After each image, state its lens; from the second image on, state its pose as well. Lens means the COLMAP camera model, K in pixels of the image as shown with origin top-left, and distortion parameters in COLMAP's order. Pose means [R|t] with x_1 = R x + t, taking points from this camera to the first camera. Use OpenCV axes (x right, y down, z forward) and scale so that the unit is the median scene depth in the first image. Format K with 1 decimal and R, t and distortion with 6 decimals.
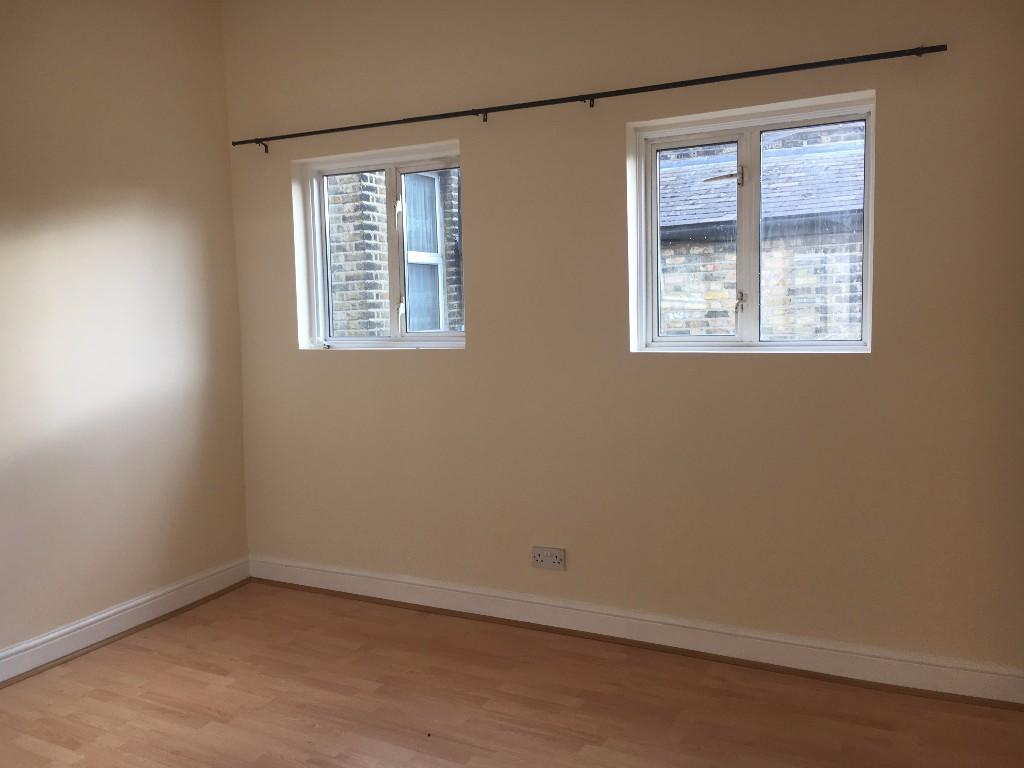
lens RADIAL K [[865.1, 0, 512.0], [0, 865.1, 384.0], [0, 0, 1]] dist [0.069704, -0.041686]
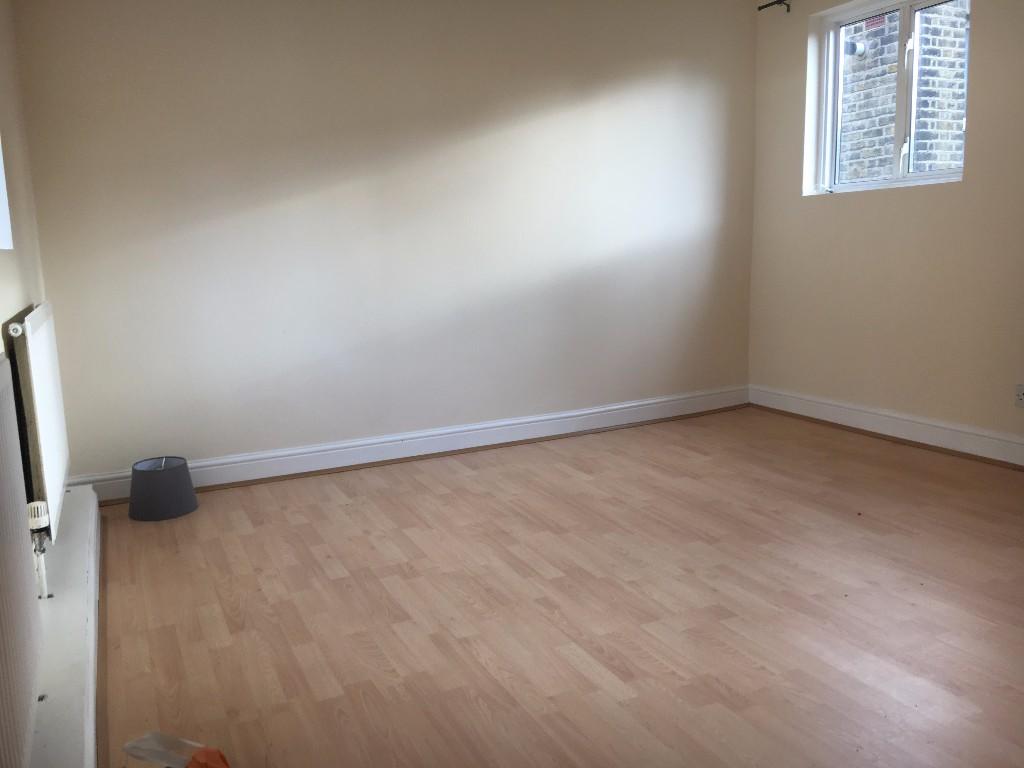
lens RADIAL K [[873.8, 0, 512.0], [0, 873.8, 384.0], [0, 0, 1]] dist [0.008378, -0.054105]
pose [[0.802511, 0.091052, -0.589649, 0.120623], [-0.029688, 0.993156, 0.112956, 0.078210], [0.595899, -0.073143, 0.799722, -0.089848]]
